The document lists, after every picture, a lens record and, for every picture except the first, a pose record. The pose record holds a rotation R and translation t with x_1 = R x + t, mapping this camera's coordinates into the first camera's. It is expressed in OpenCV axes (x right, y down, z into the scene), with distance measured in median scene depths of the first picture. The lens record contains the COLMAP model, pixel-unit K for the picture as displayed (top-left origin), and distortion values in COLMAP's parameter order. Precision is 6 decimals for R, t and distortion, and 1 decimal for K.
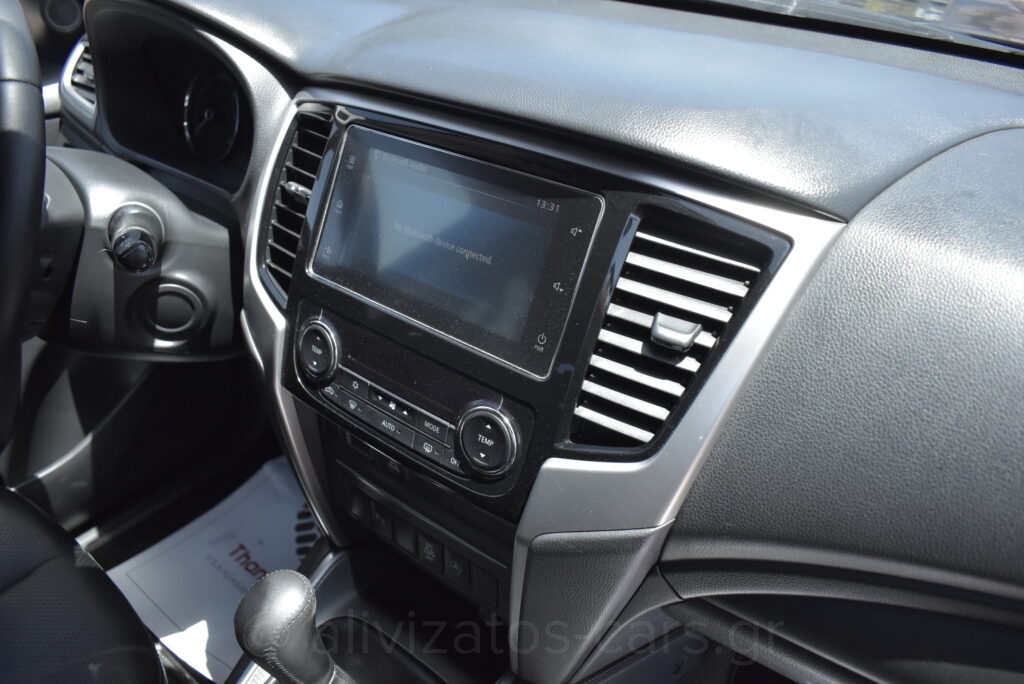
lens RADIAL K [[784.2, 0, 494.8], [0, 784.2, 345.7], [0, 0, 1]] dist [-0.091948, 0.007868]
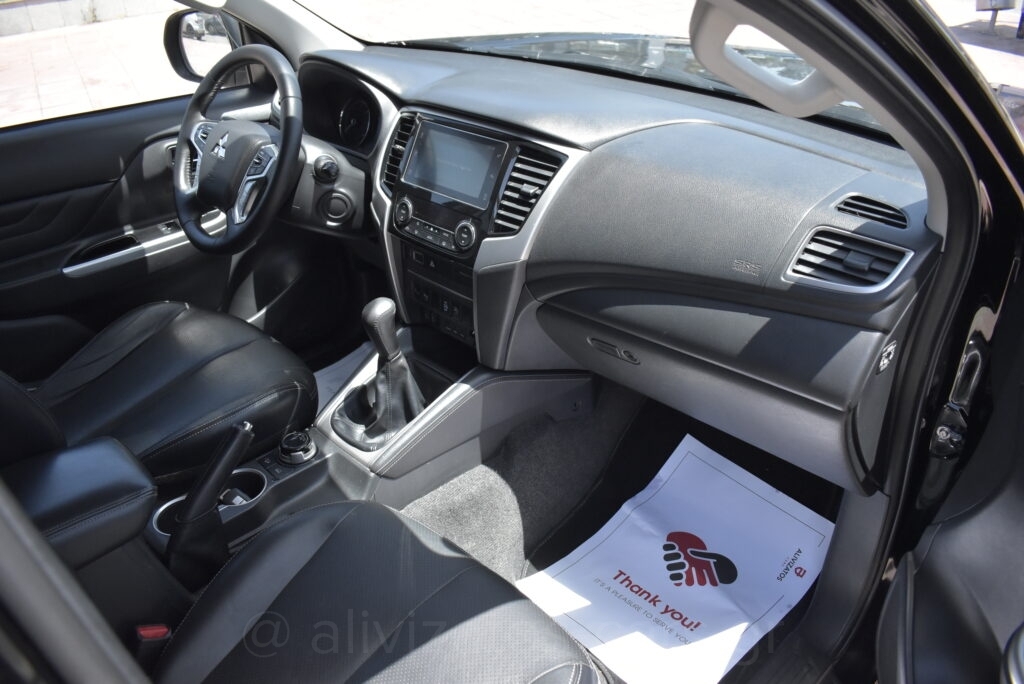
lens RADIAL K [[784.2, 0, 494.8], [0, 784.2, 345.7], [0, 0, 1]] dist [-0.091948, 0.007868]
pose [[0.993539, 0.050457, -0.101656, 0.318730], [-0.055546, 0.997308, -0.047870, 0.517187], [0.098967, 0.053208, 0.993667, -1.345617]]
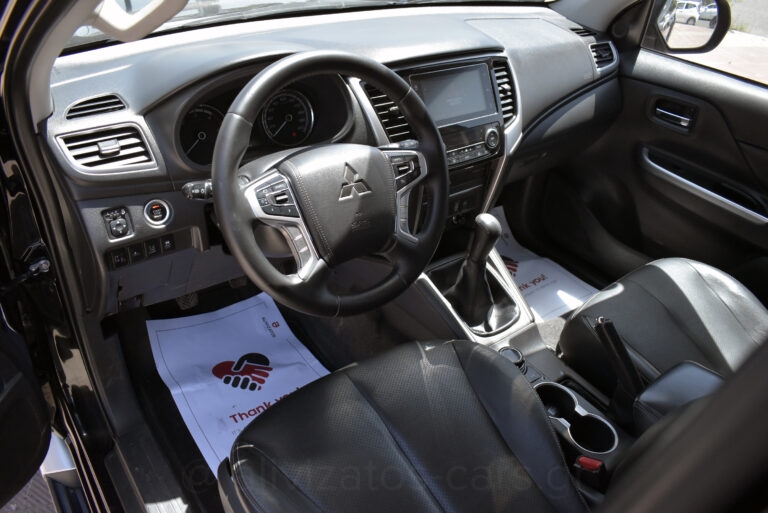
lens RADIAL K [[562.5, 0, 384.0], [0, 562.5, 256.5], [0, 0, 1]] dist [-0.060578, 0.002119]
pose [[0.232157, -0.536837, 0.811116, -2.099217], [0.477346, 0.789456, 0.385876, -0.569770], [-0.847492, 0.297599, 0.439535, 0.386226]]
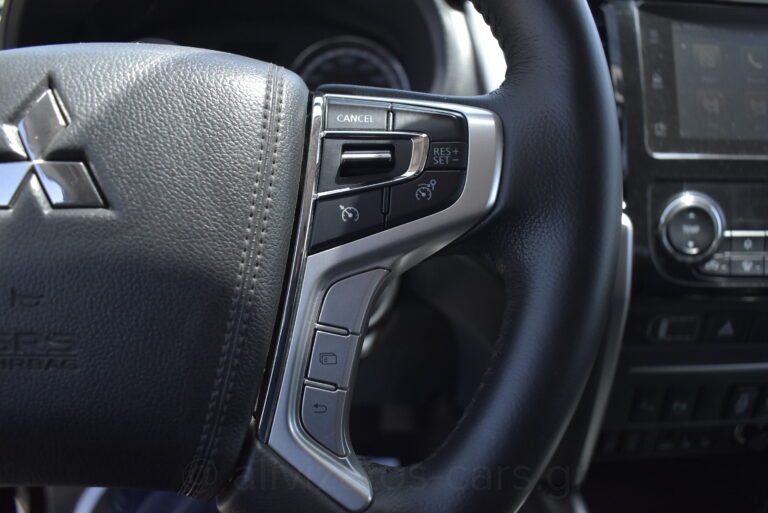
lens RADIAL K [[588.2, 0, 371.1], [0, 588.2, 259.3], [0, 0, 1]] dist [-0.091948, 0.007868]
pose [[0.743896, -0.257983, 0.616493, -0.937091], [0.349639, 0.936403, -0.030040, -0.073332], [-0.569536, 0.237897, 0.786787, 0.687484]]
